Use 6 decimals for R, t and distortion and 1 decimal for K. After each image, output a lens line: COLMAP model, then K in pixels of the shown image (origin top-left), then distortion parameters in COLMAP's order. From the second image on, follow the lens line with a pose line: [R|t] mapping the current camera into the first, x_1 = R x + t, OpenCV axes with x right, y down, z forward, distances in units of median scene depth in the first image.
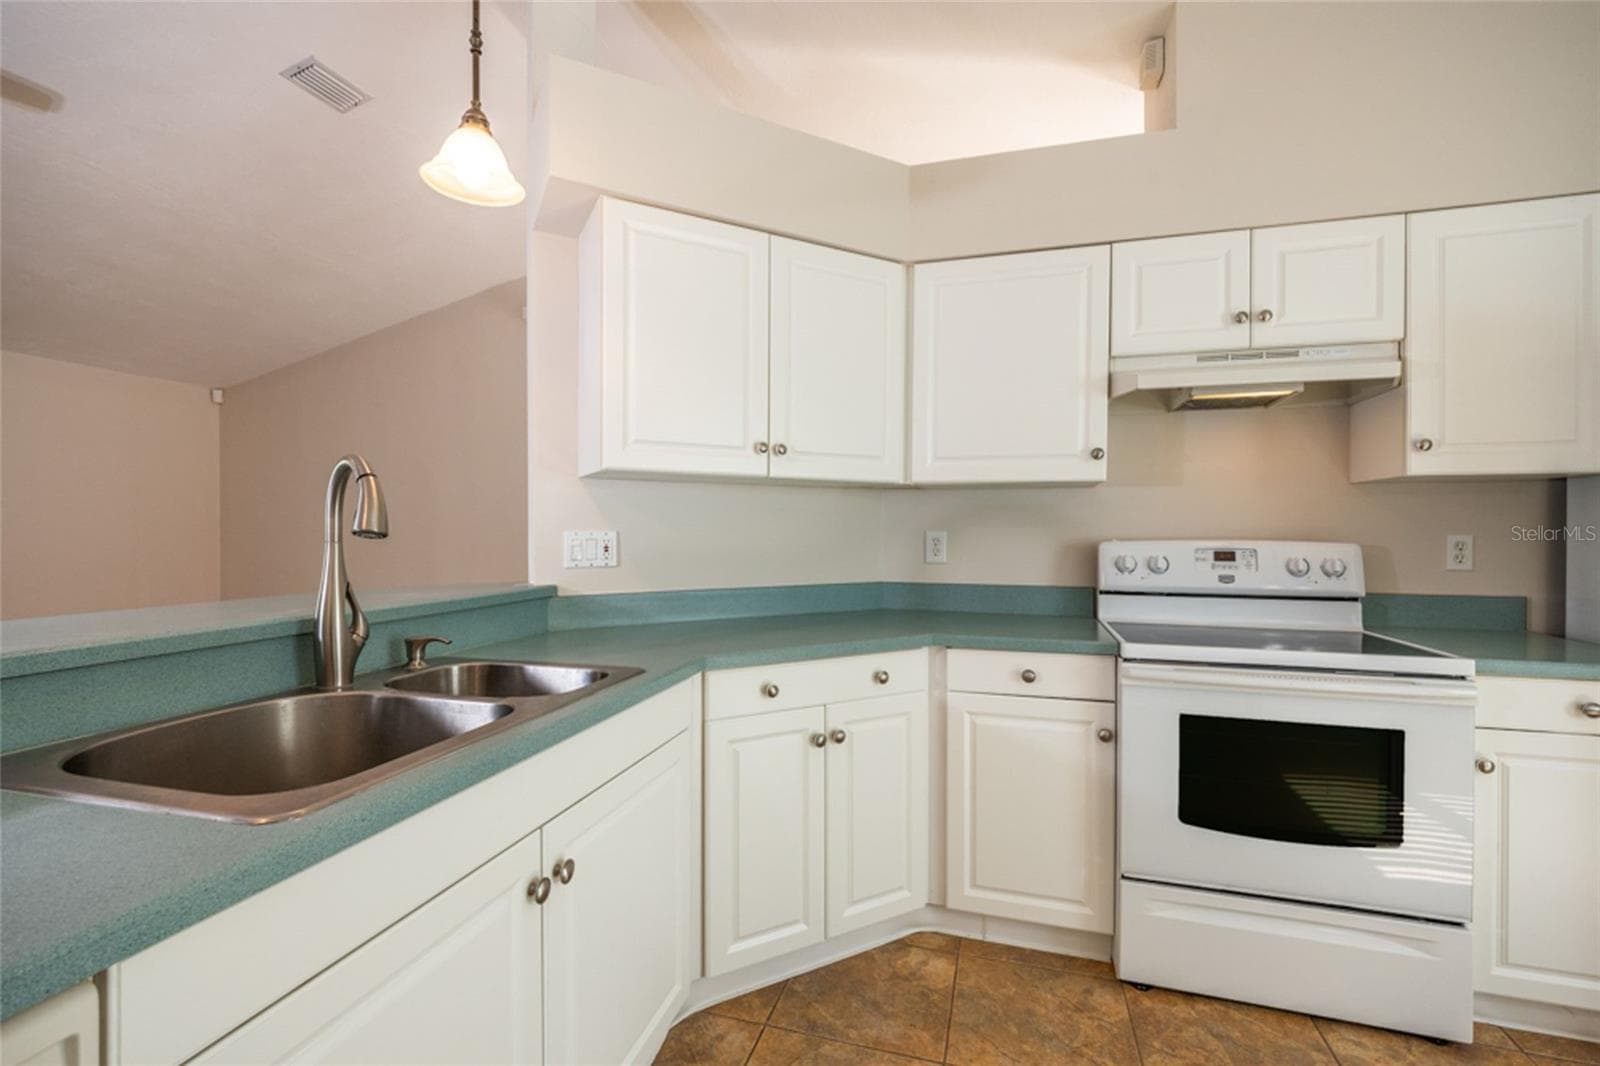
lens RADIAL K [[686.6, 0, 795.3], [0, 686.6, 531.1], [0, 0, 1]] dist [-0.012207, -0.000443]
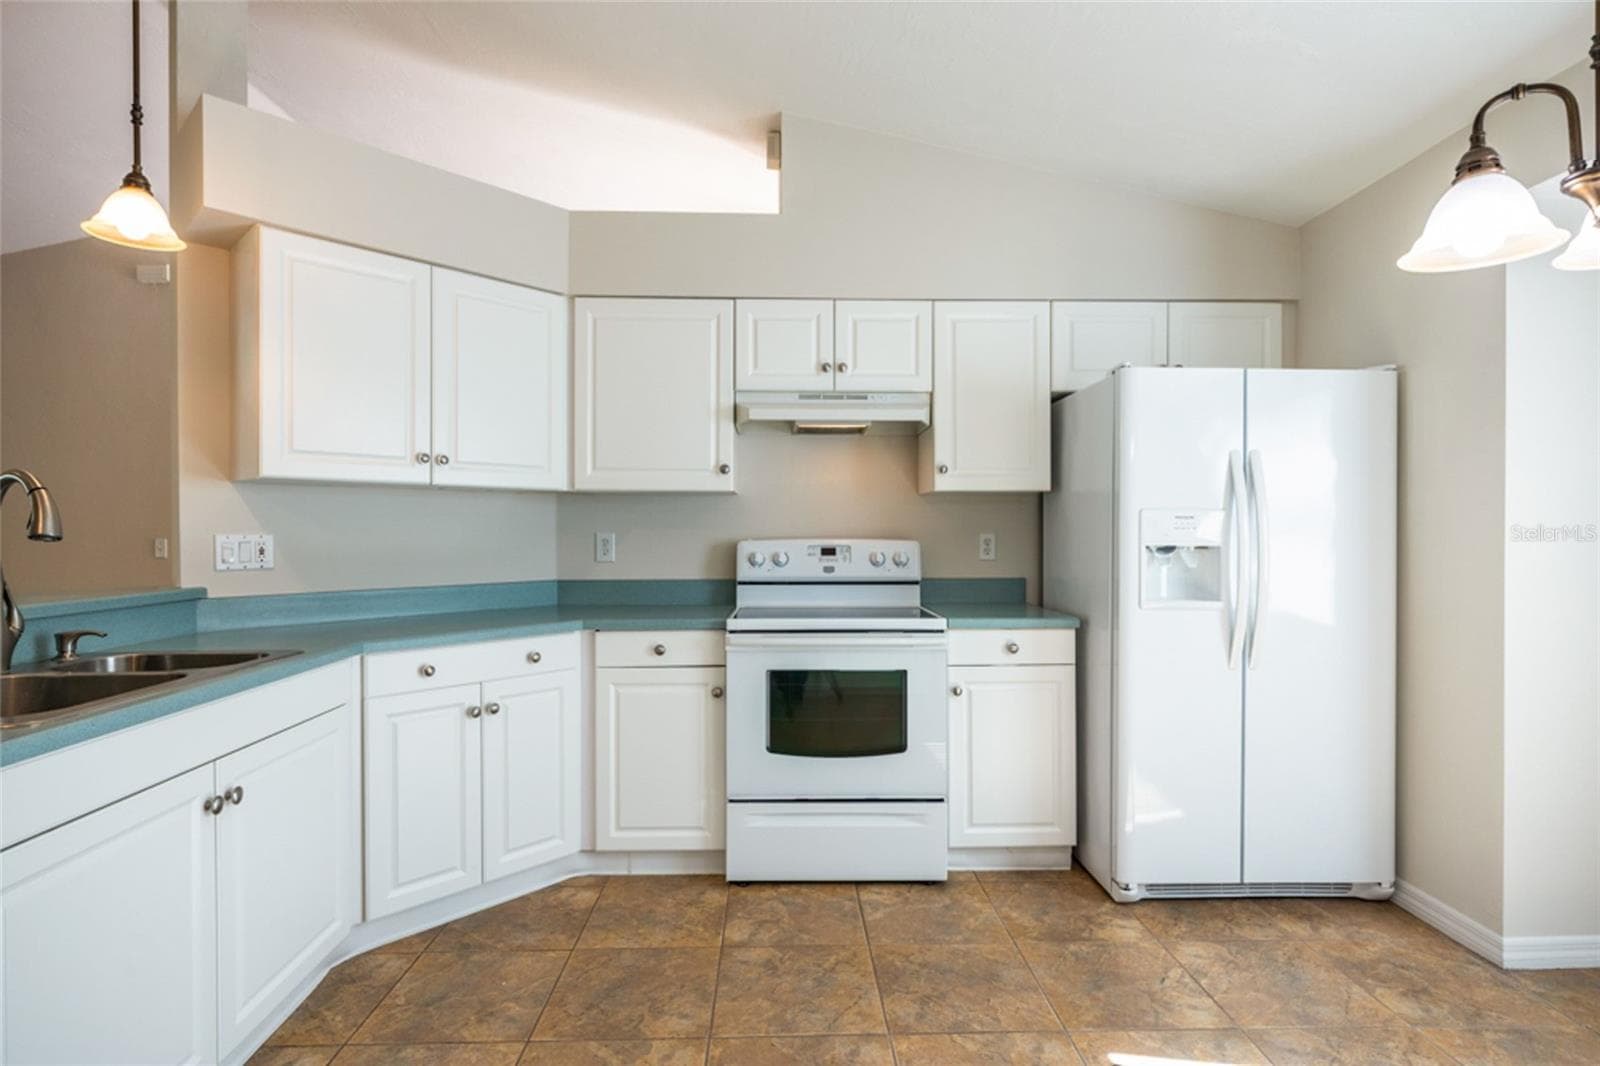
lens RADIAL K [[818.1, 0, 804.2], [0, 818.1, 532.4], [0, 0, 1]] dist [-0.007529, -0.002376]
pose [[0.945268, -0.004660, 0.326263, 0.109441], [0.004750, 0.999989, 0.000521, 0.000175], [-0.326262, 0.001057, 0.945279, -0.485162]]
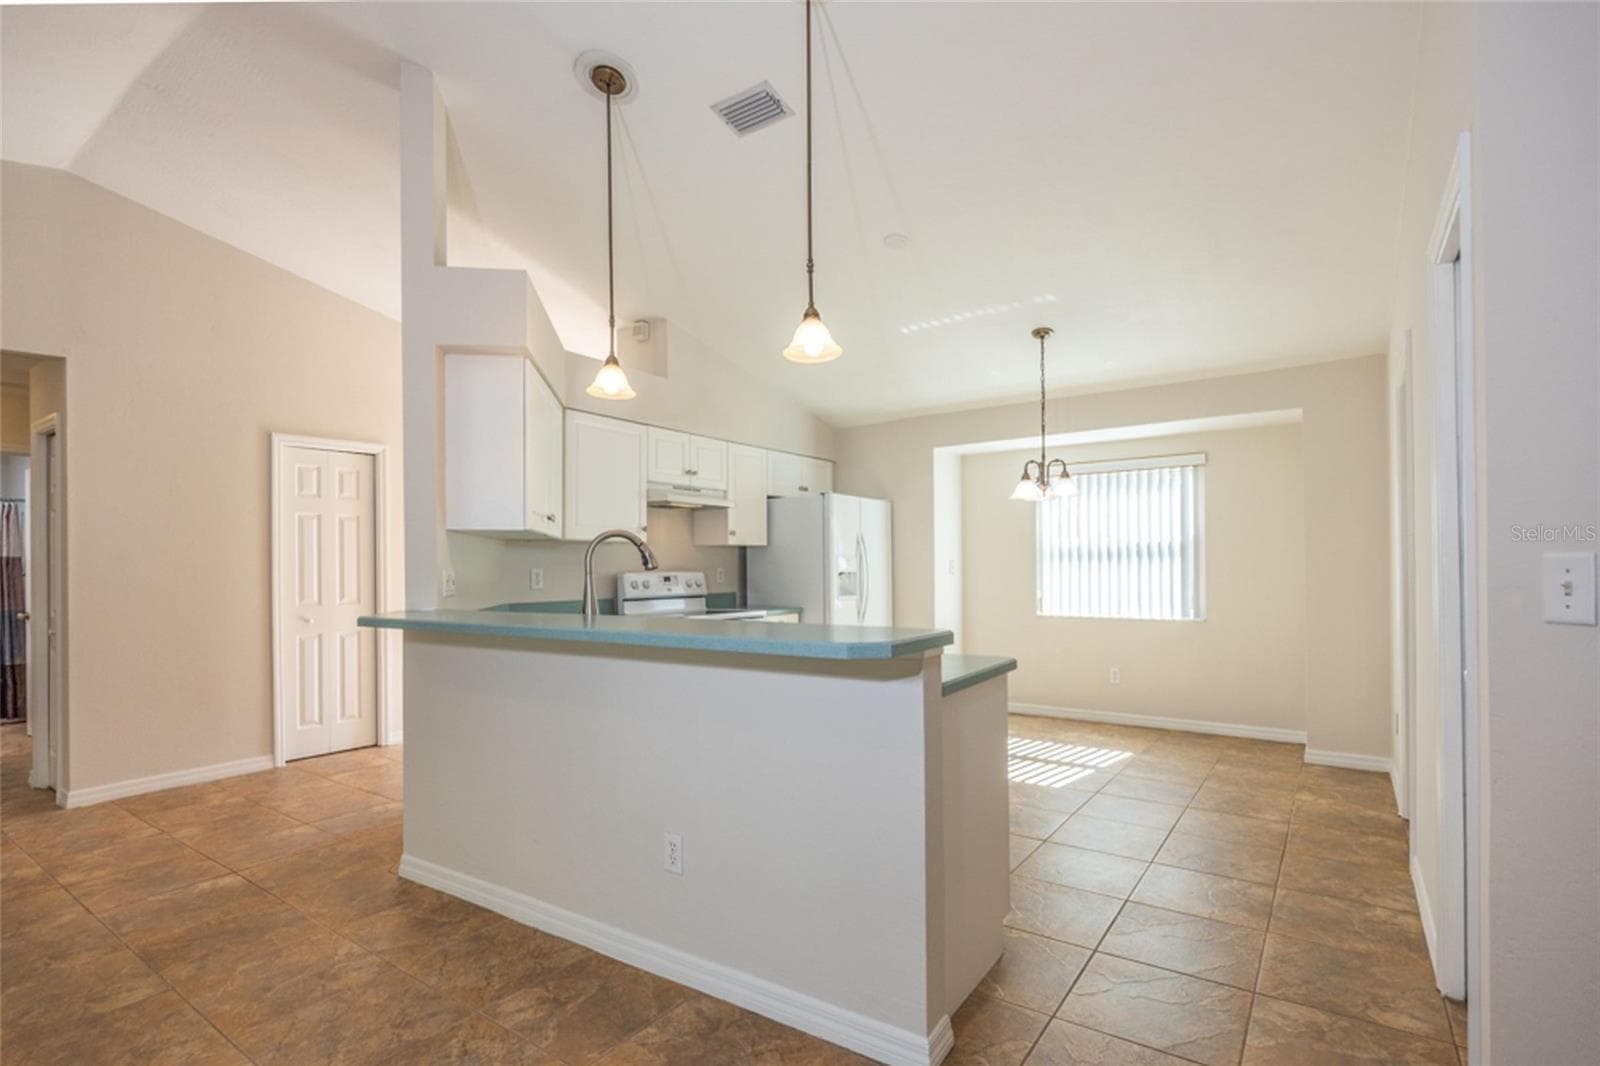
lens RADIAL K [[772.8, 0, 783.6], [0, 772.8, 565.7], [0, 0, 1]] dist [0.001985, 0.002357]
pose [[0.325010, -0.001128, 0.945710, -1.767567], [0.014122, 0.999894, -0.003661, 0.010047], [-0.945605, 0.014545, 0.324991, -0.134567]]
